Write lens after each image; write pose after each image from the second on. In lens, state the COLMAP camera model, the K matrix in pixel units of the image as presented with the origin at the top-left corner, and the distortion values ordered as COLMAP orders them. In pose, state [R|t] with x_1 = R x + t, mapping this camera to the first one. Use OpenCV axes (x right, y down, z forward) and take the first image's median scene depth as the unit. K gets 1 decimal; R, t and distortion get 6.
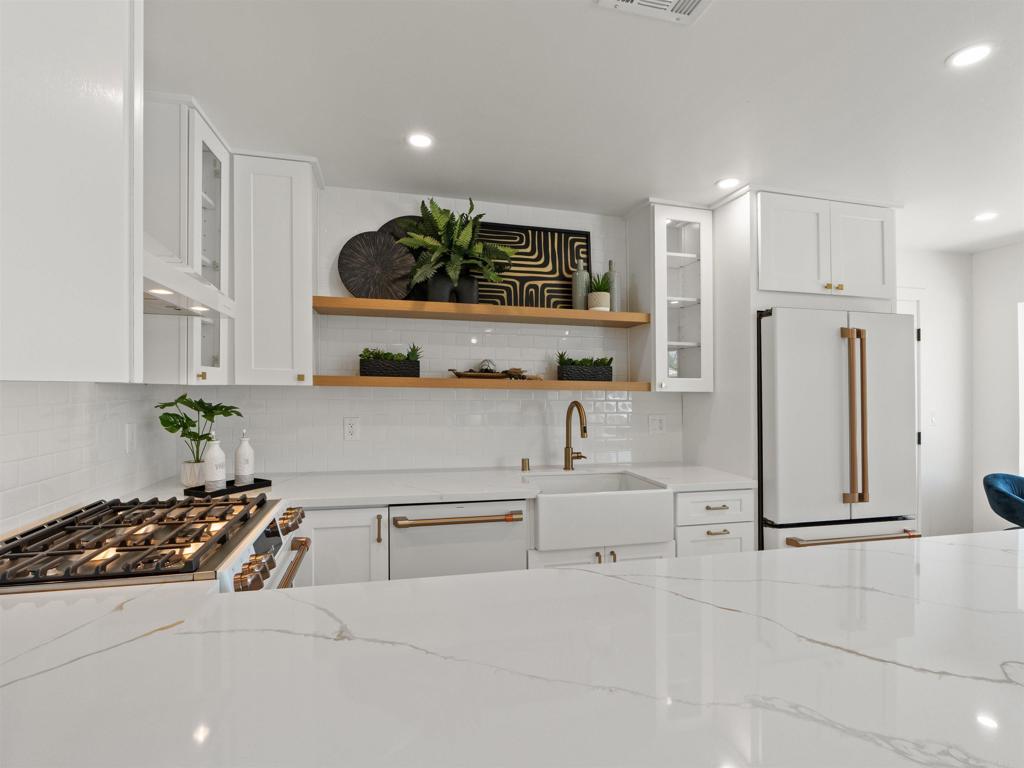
lens RADIAL K [[502.1, 0, 512.0], [0, 502.1, 384.0], [0, 0, 1]] dist [-0.000957, -0.000015]
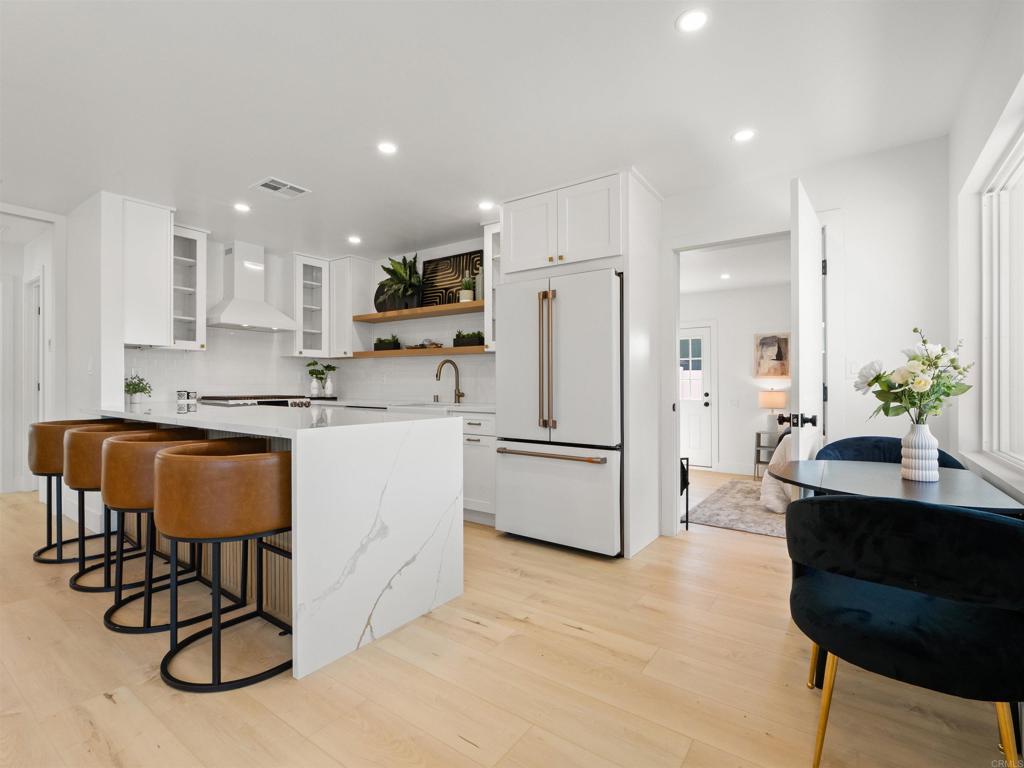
lens RADIAL K [[485.2, 0, 507.0], [0, 485.2, 380.5], [0, 0, 1]] dist [-0.002563, 0.000133]
pose [[0.647095, -0.014366, -0.762274, 1.433810], [0.011426, 0.999893, -0.009145, 0.117081], [0.762323, -0.002792, 0.647190, 0.116859]]
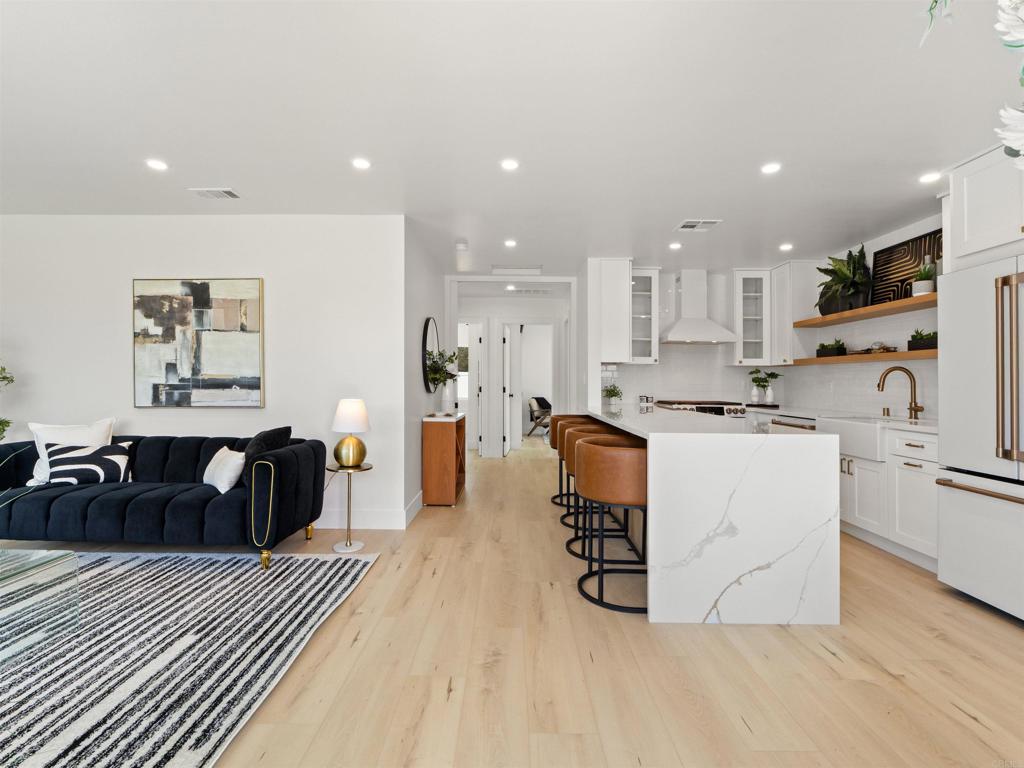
lens RADIAL K [[489.0, 0, 511.0], [0, 489.0, 376.2], [0, 0, 1]] dist [-0.008992, 0.000536]
pose [[-0.244094, -0.026682, -0.969384, 1.650289], [-0.003350, 0.999639, -0.026671, 0.098564], [0.969746, -0.003263, -0.244095, 0.290666]]
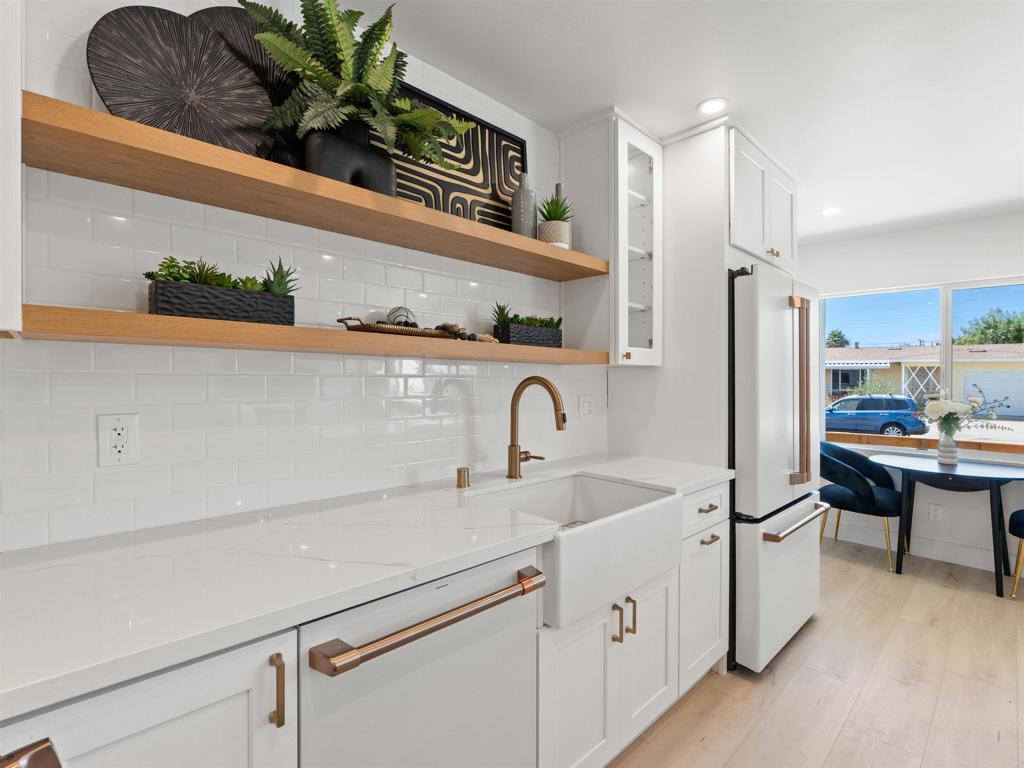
lens RADIAL K [[489.0, 0, 511.0], [0, 489.0, 376.2], [0, 0, 1]] dist [-0.008992, 0.000536]
pose [[0.870392, 0.000195, 0.492359, -0.222490], [-0.006317, 0.999922, 0.010770, 0.026536], [-0.492318, -0.012484, 0.870326, 0.437059]]
